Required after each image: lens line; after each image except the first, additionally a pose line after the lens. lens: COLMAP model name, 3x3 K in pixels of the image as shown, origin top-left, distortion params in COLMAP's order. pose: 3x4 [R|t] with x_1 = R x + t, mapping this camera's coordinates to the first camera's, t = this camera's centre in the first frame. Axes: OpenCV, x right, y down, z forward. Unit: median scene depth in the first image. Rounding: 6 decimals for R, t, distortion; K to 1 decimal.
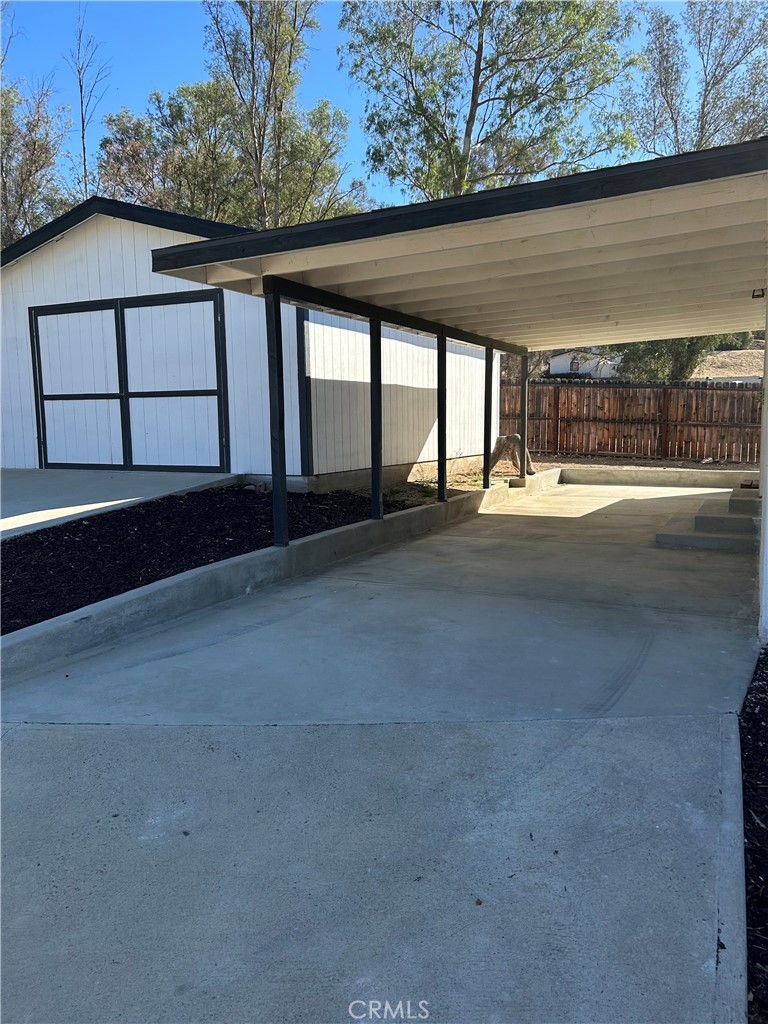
lens RADIAL K [[780.0, 0, 384.0], [0, 780.0, 512.0], [0, 0, 1]] dist [0.000050, -0.000695]
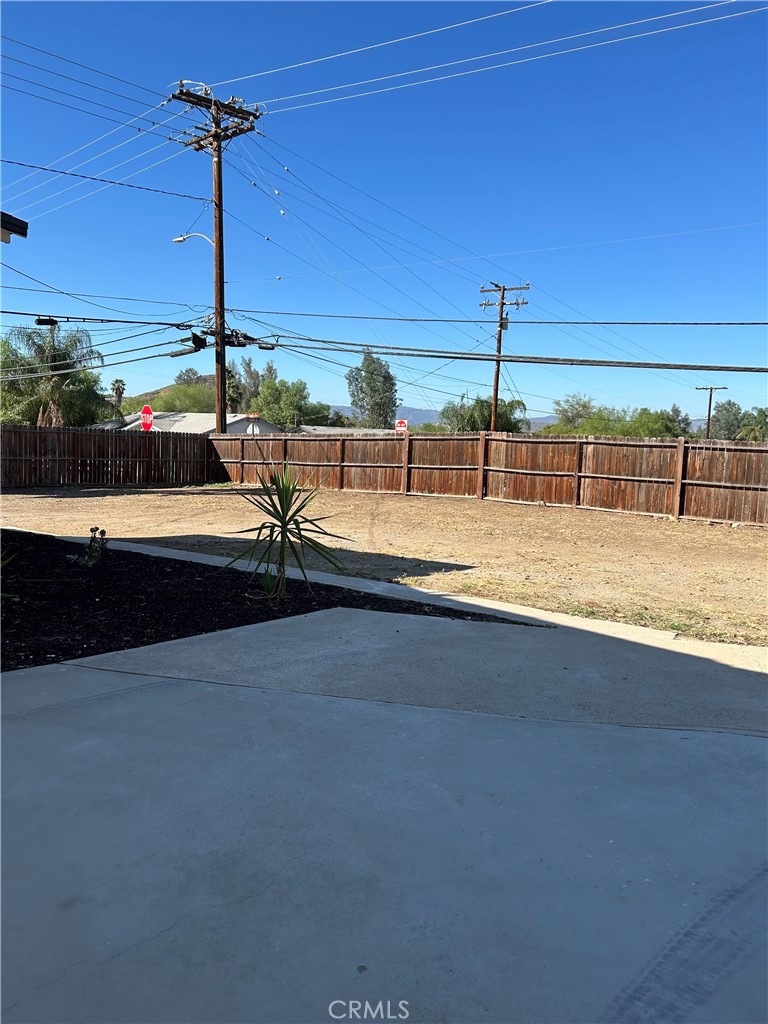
lens RADIAL K [[780.0, 0, 384.0], [0, 780.0, 512.0], [0, 0, 1]] dist [0.000050, -0.000695]
pose [[-0.977237, -0.047019, 0.206874, -0.165709], [-0.002680, 0.977790, 0.209572, -0.151142], [-0.212133, 0.204247, -0.955658, 1.930948]]
